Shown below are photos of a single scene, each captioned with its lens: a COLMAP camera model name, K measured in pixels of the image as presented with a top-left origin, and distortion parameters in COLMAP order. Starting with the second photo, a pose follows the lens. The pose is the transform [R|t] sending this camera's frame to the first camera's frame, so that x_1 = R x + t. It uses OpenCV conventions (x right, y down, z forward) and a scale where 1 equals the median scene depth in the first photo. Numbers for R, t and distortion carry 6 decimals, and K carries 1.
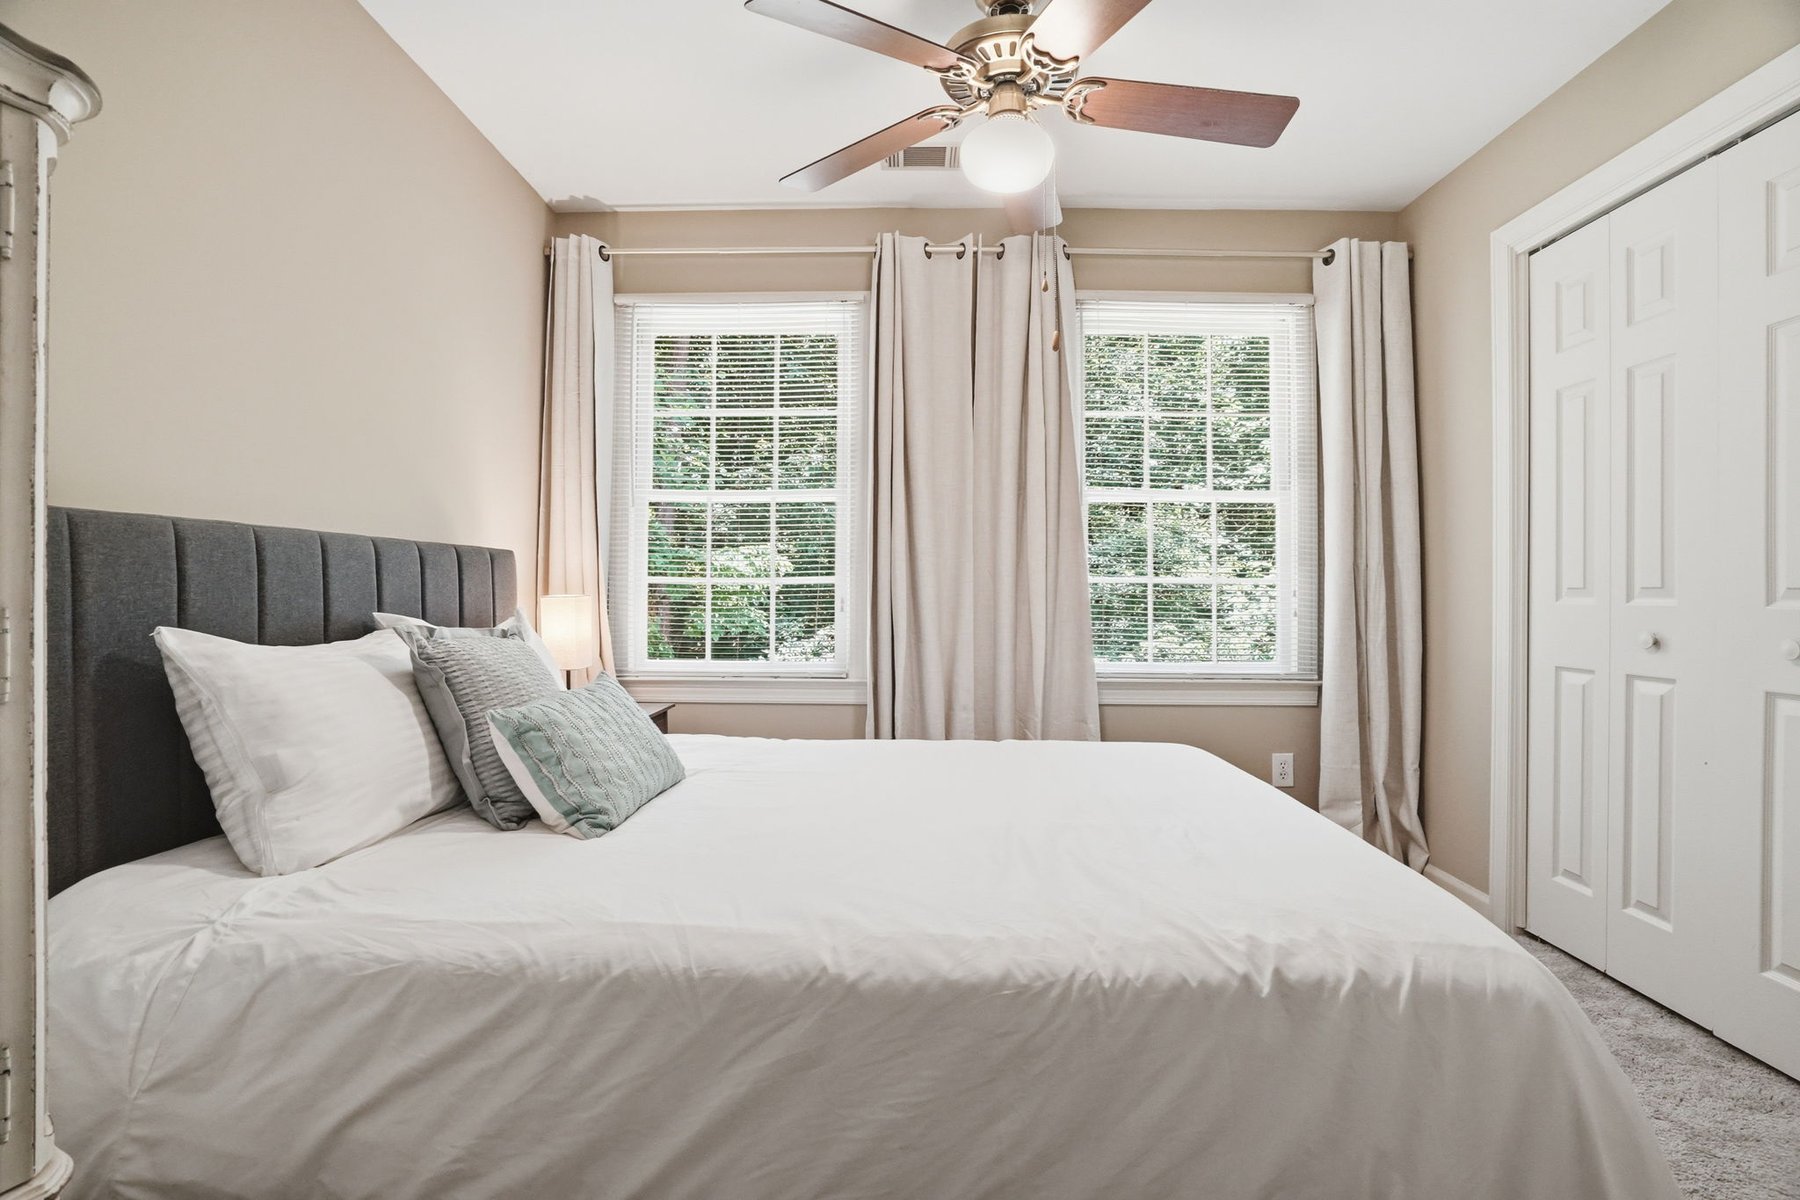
lens RADIAL K [[853.8, 0, 900.0], [0, 853.8, 600.0], [0, 0, 1]] dist [-0.059497, 0.021823]
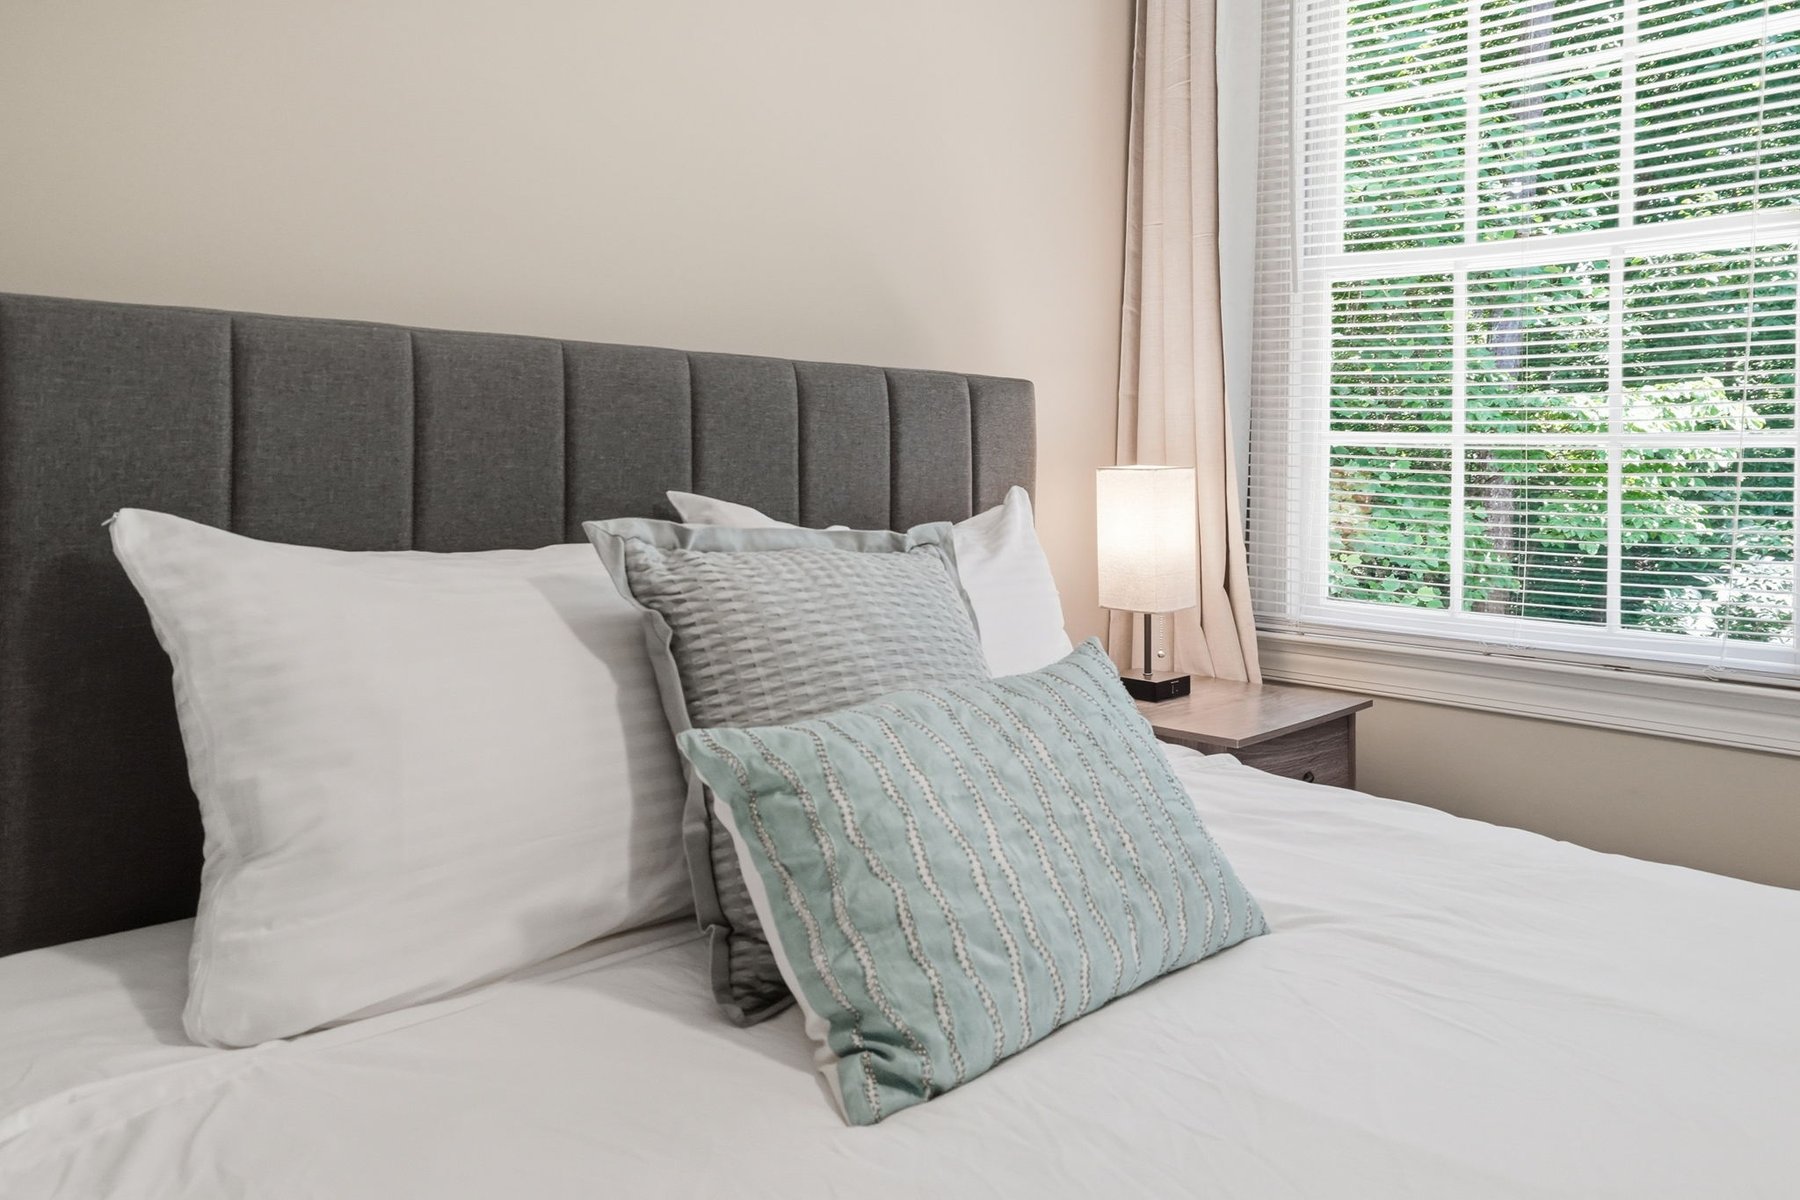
lens RADIAL K [[1234.9, 0, 900.0], [0, 1234.9, 435.1], [0, 0, 1]] dist [-0.000562, 0.000208]
pose [[0.733698, -0.002897, -0.679470, 0.016569], [-0.019736, 0.999478, -0.025573, -0.004475], [0.679189, 0.032173, 0.733258, 0.586336]]
